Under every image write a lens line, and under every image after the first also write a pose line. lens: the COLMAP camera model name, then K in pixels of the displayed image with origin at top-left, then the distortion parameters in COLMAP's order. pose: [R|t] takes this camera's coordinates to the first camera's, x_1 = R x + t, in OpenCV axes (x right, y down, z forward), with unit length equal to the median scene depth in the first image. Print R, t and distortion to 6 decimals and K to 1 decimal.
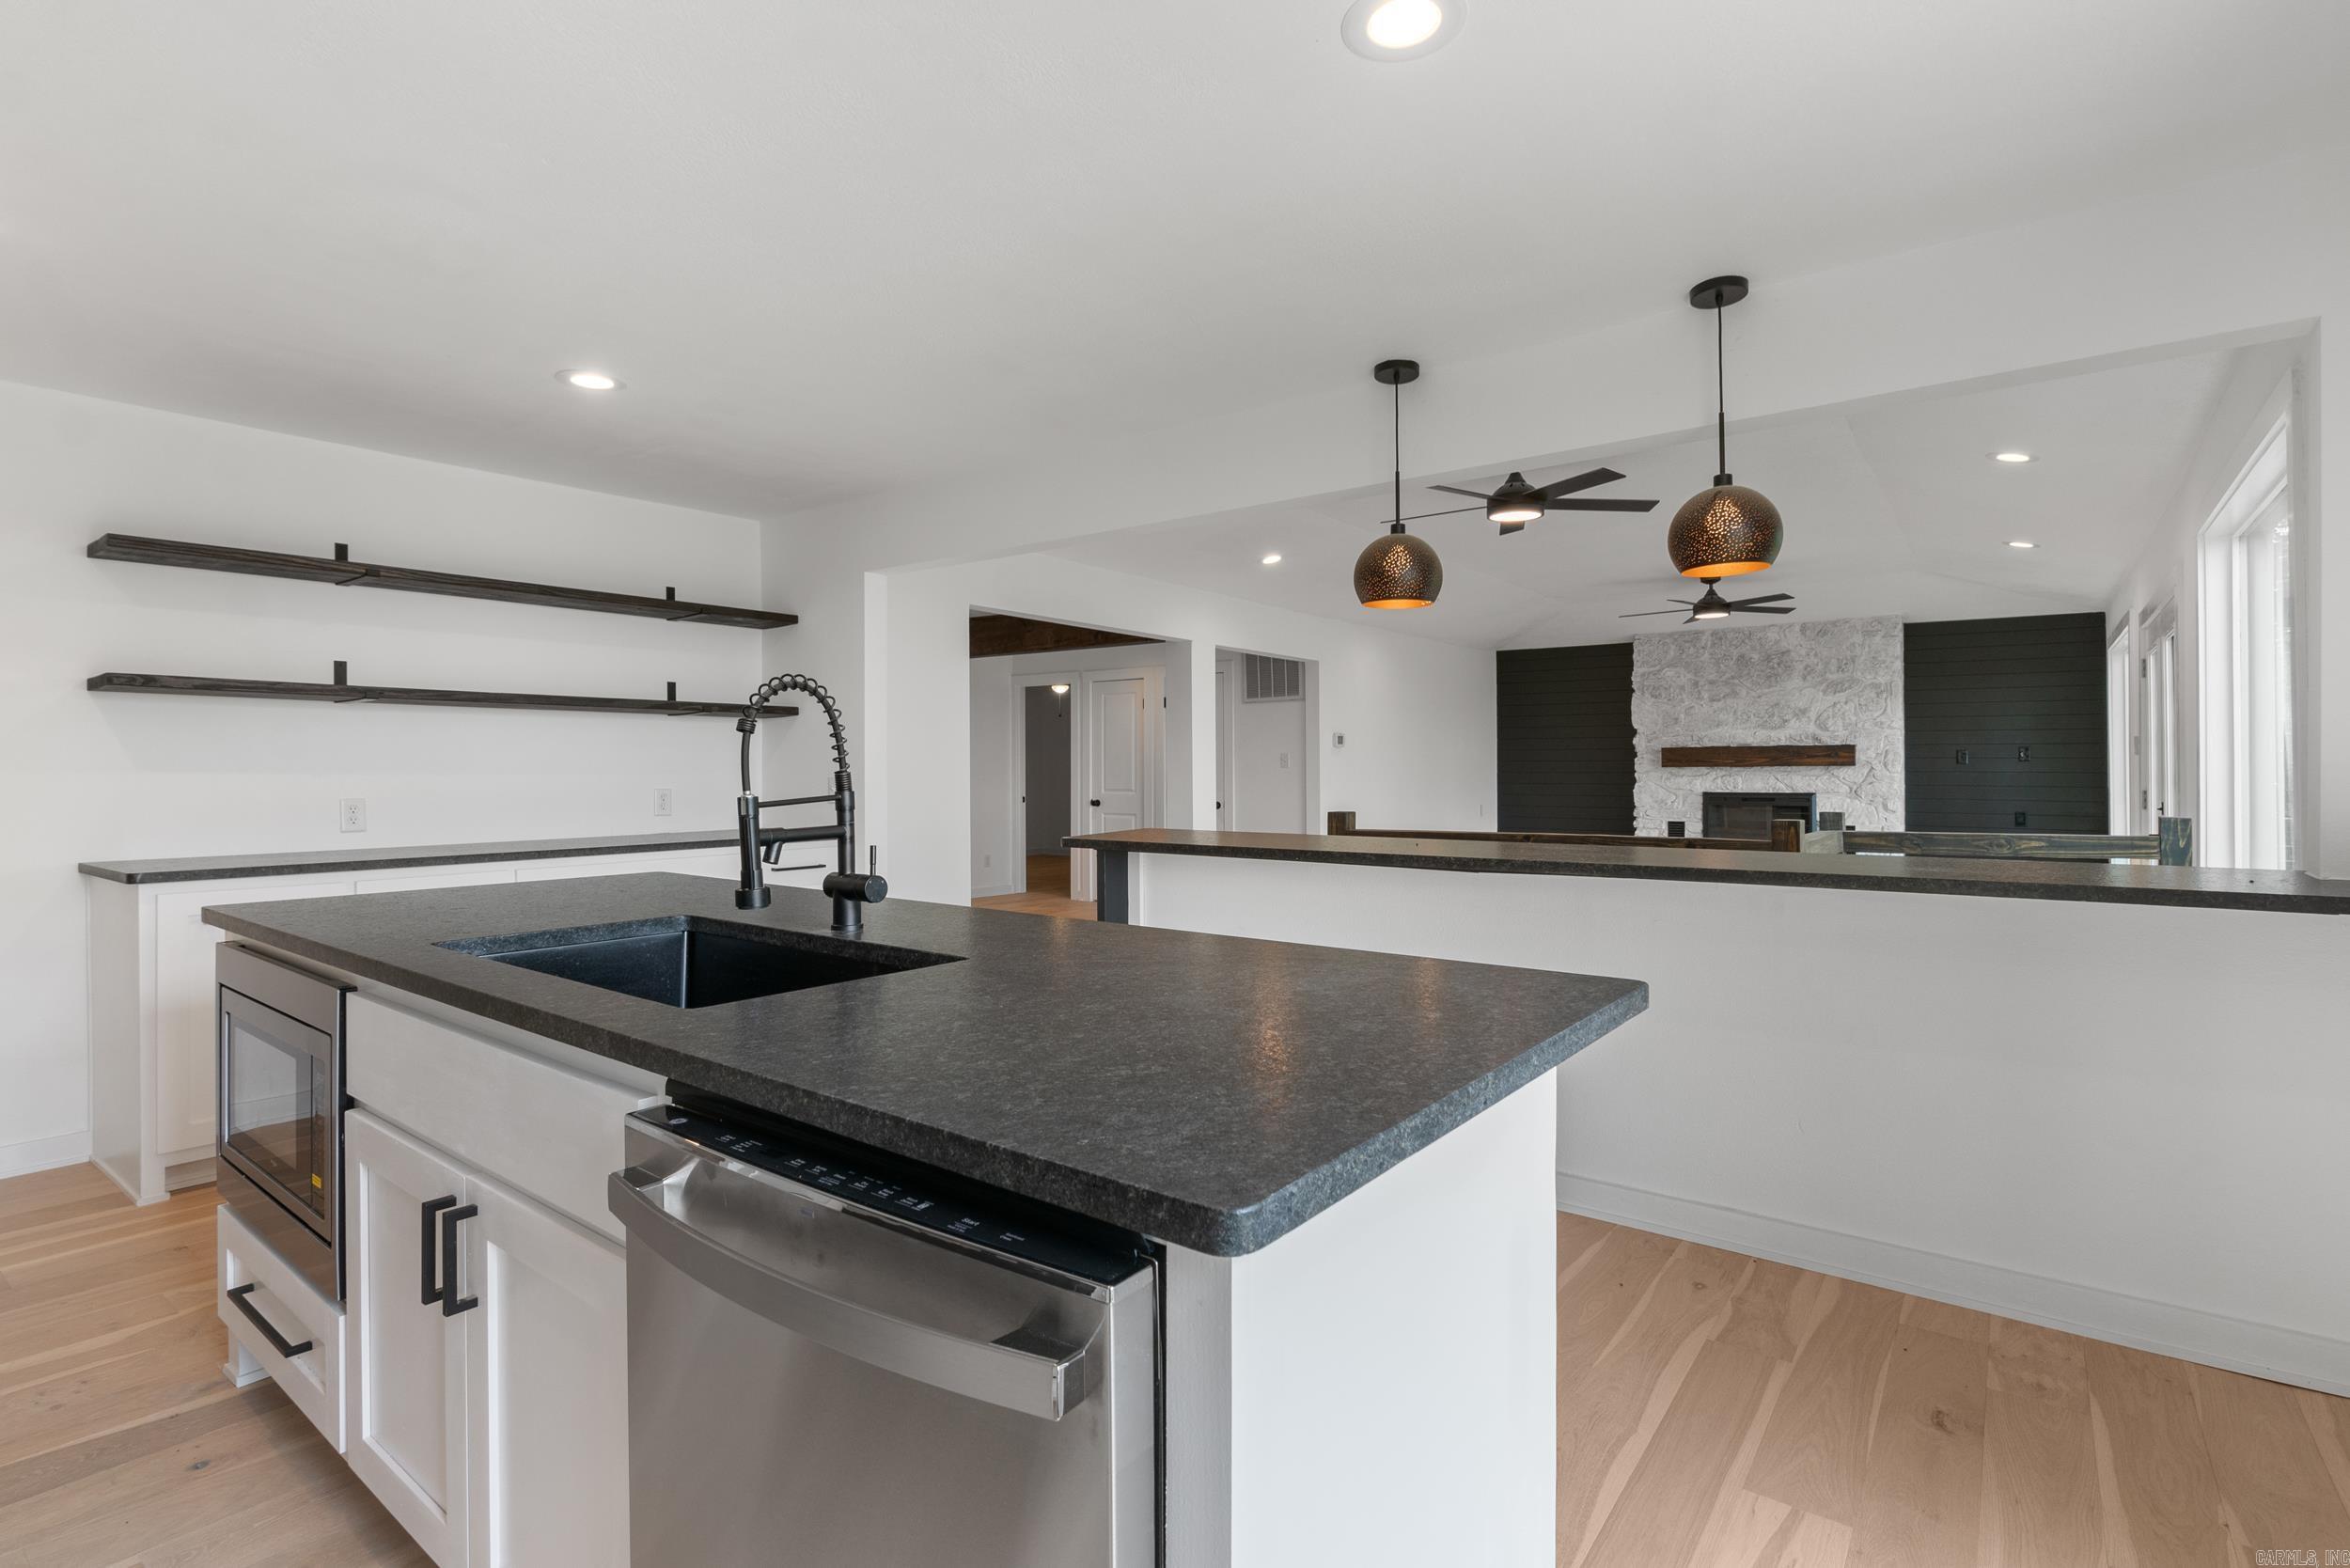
lens RADIAL K [[1063.7, 0, 1150.2], [0, 1063.7, 762.7], [0, 0, 1]] dist [-0.001880, 0.000035]
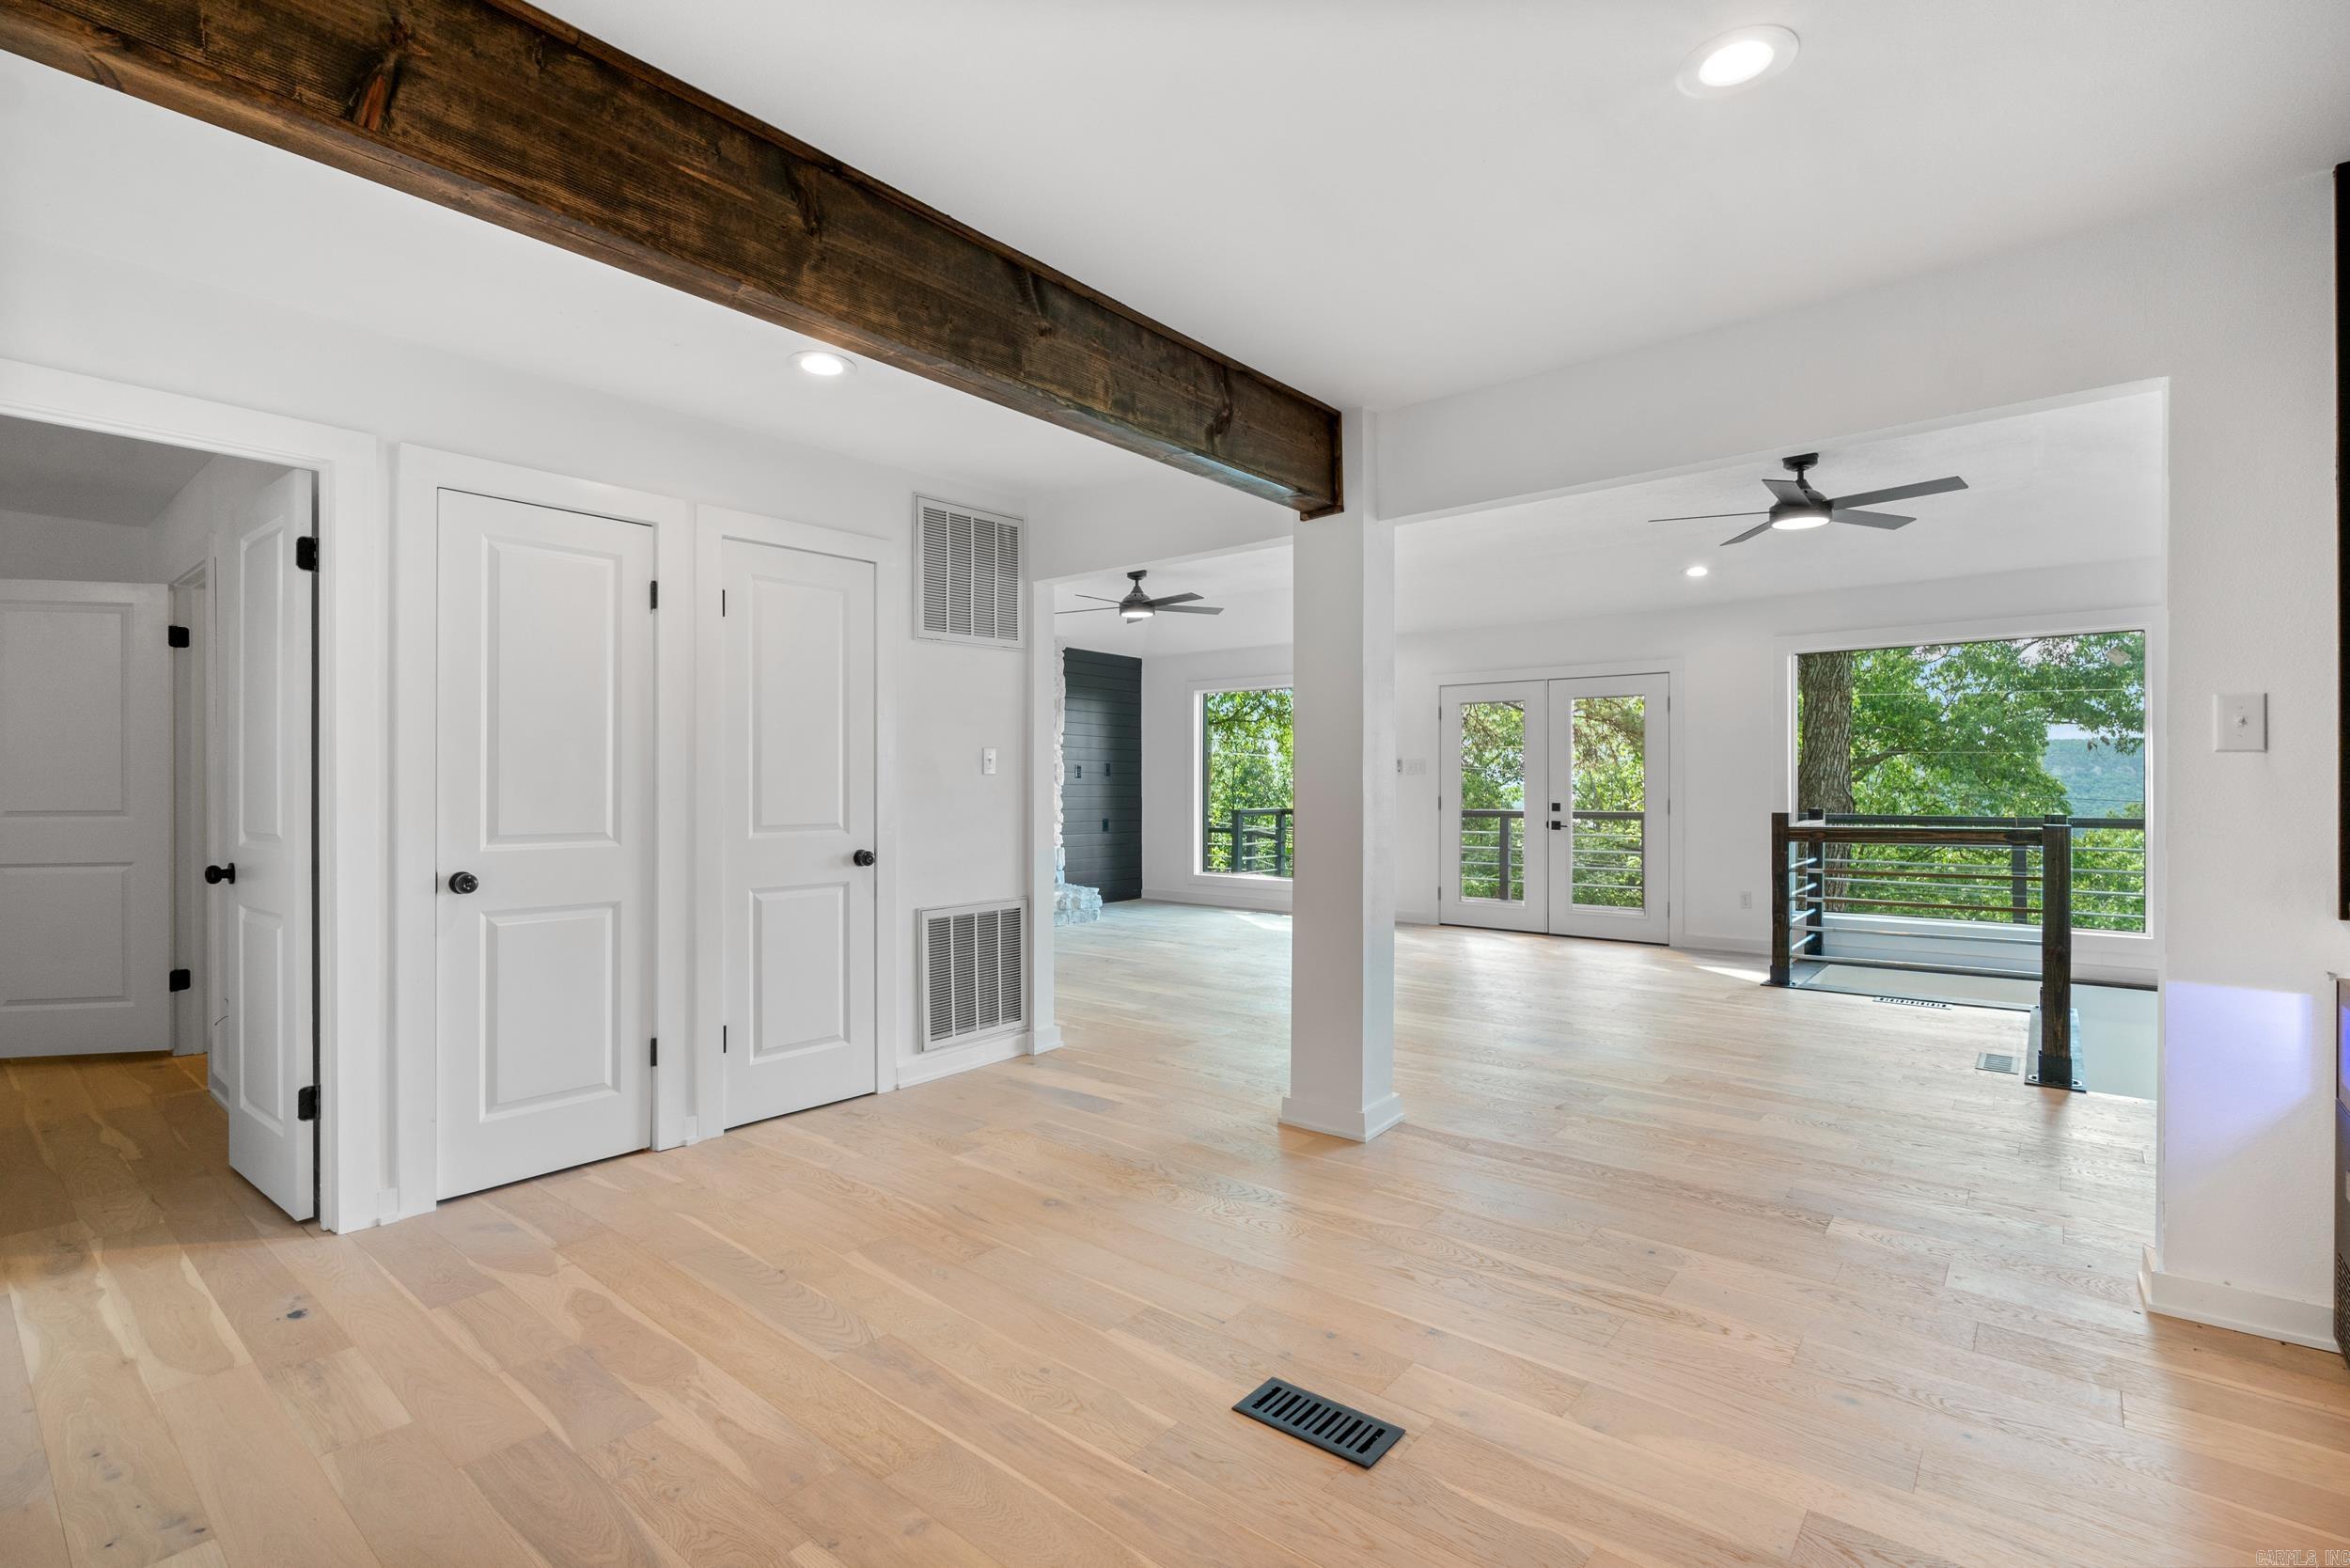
lens RADIAL K [[1079.2, 0, 1165.4], [0, 1079.2, 784.0], [0, 0, 1]] dist [-0.007493, 0.000391]
pose [[0.047346, 0.001317, 0.998878, -0.352073], [-0.006457, 0.999979, -0.001013, 0.007994], [-0.998858, -0.006402, 0.047354, 0.807639]]
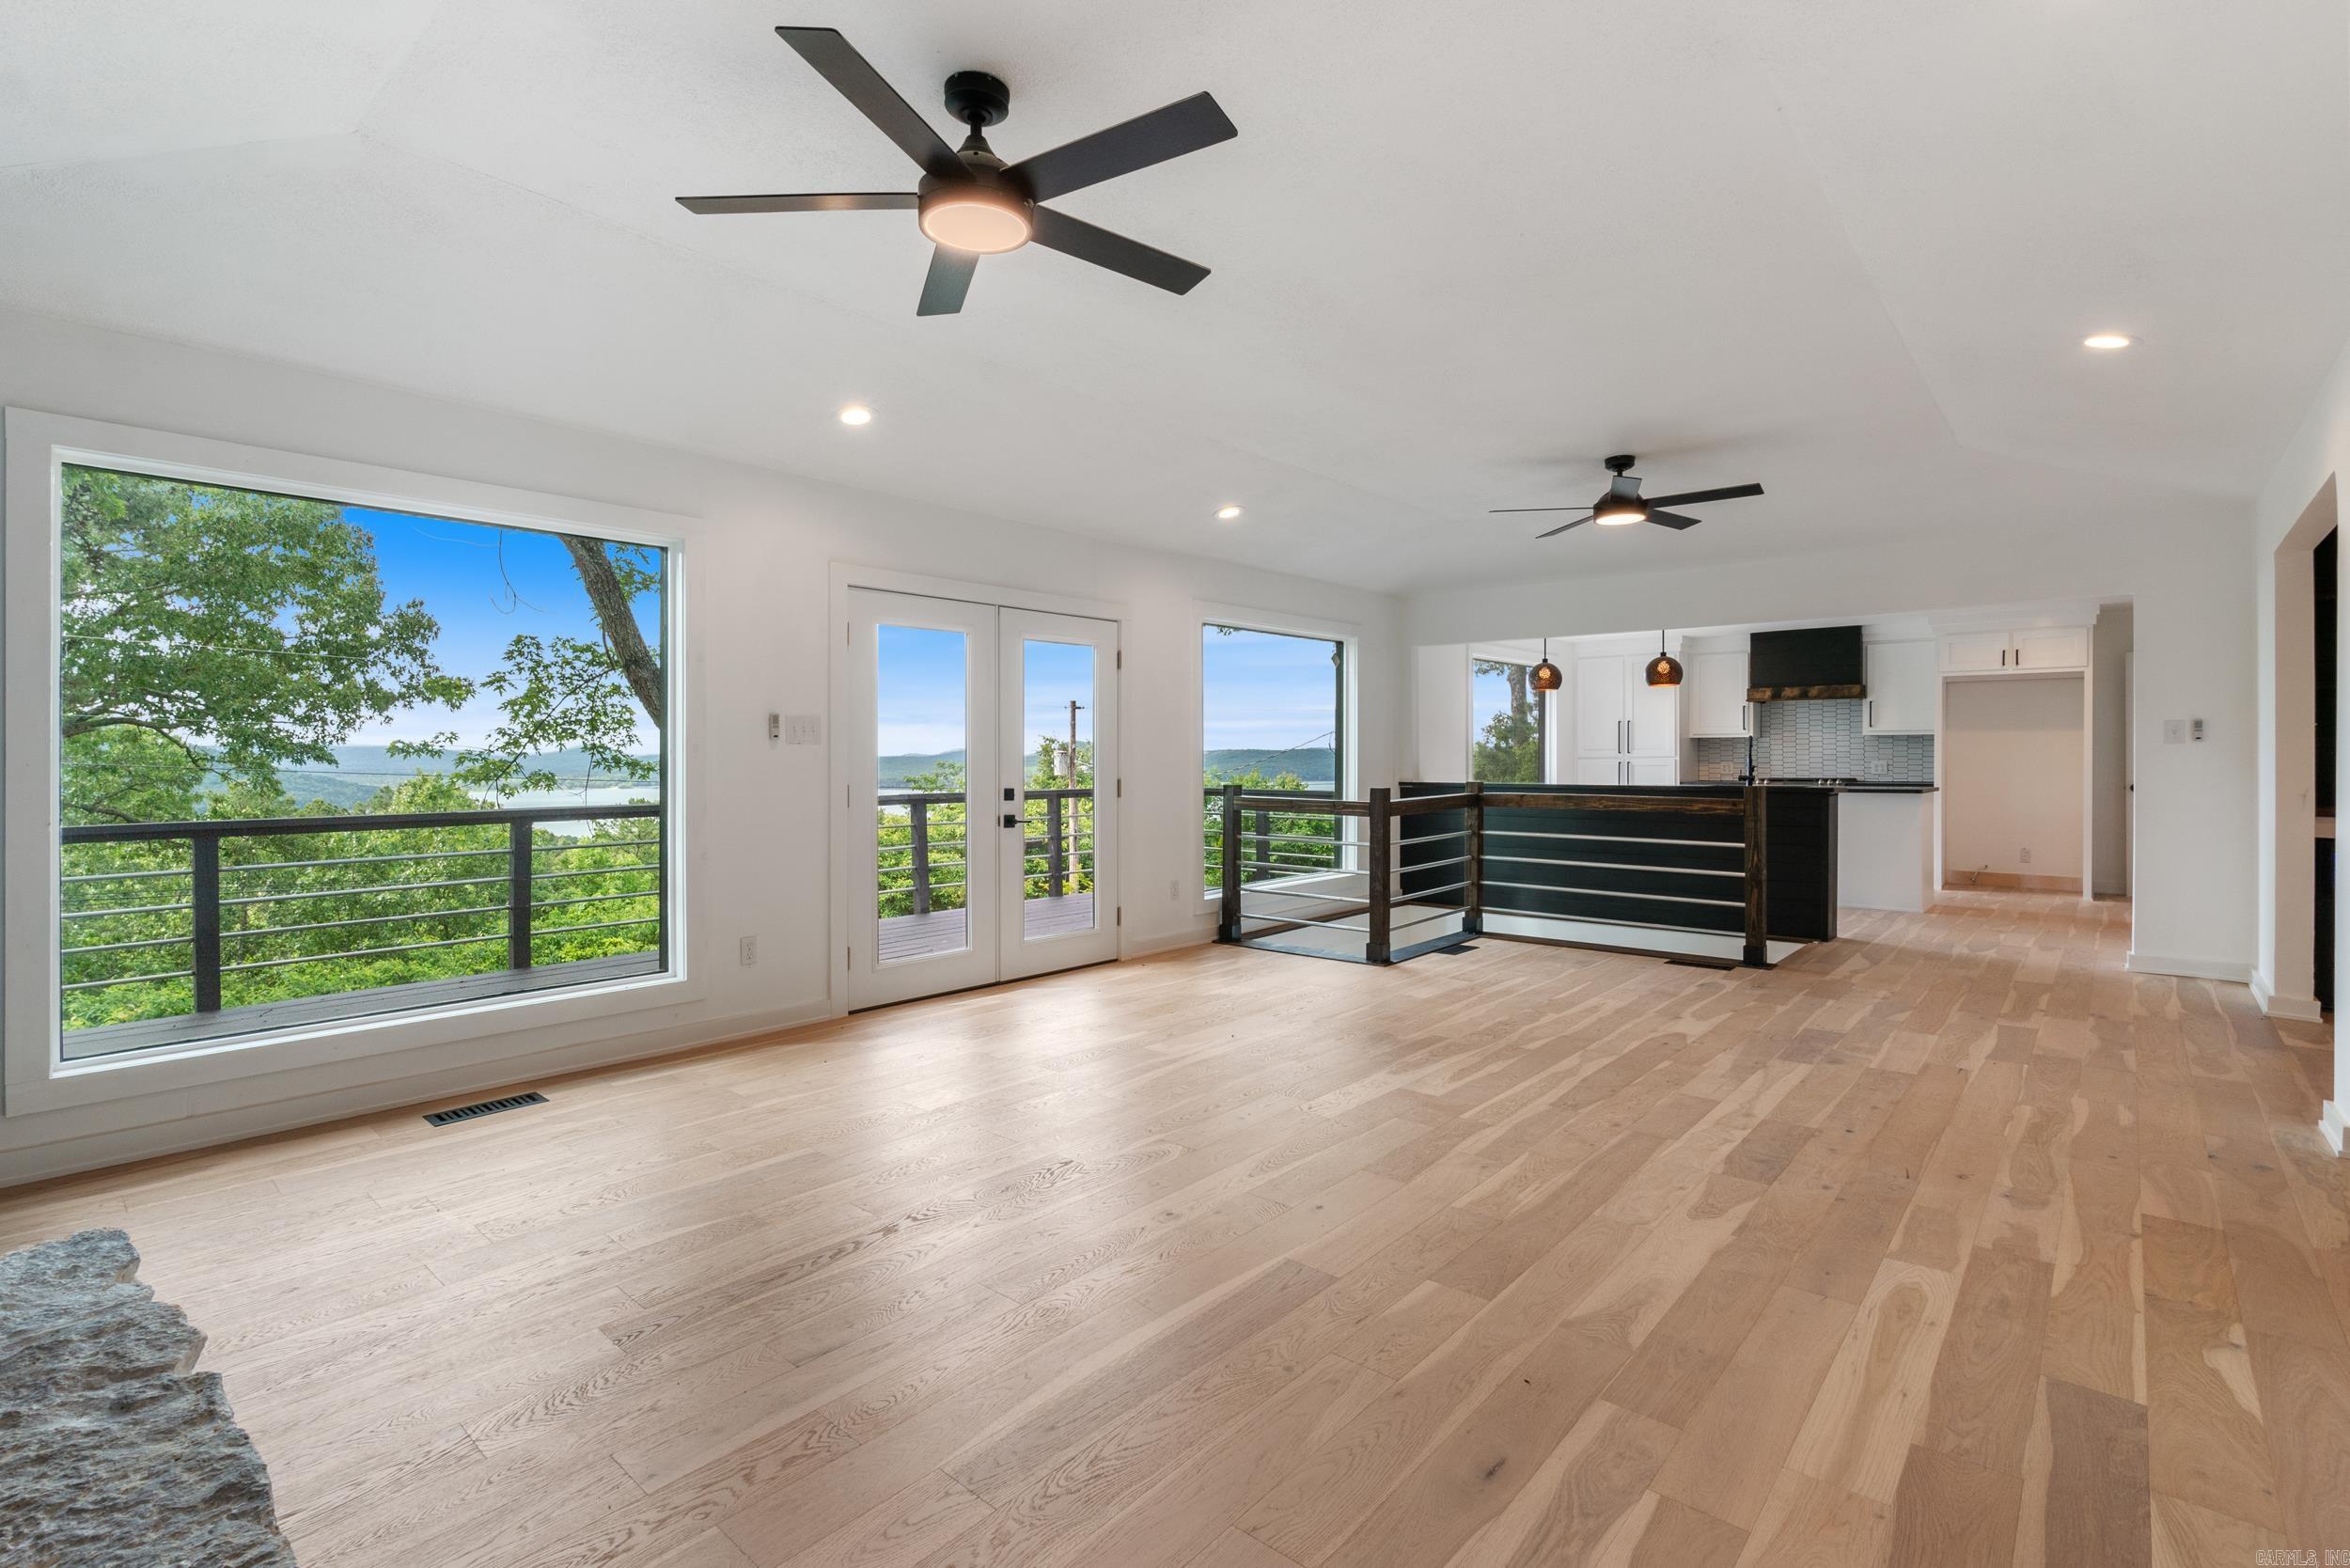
lens RADIAL K [[1085.5, 0, 1161.0], [0, 1085.5, 771.0], [0, 0, 1]] dist [-0.011170, 0.001008]
pose [[-0.997244, 0.004335, 0.074059, 0.402656], [0.004734, 0.999975, 0.005200, 0.008002], [-0.074034, 0.005537, -0.997240, 1.122958]]
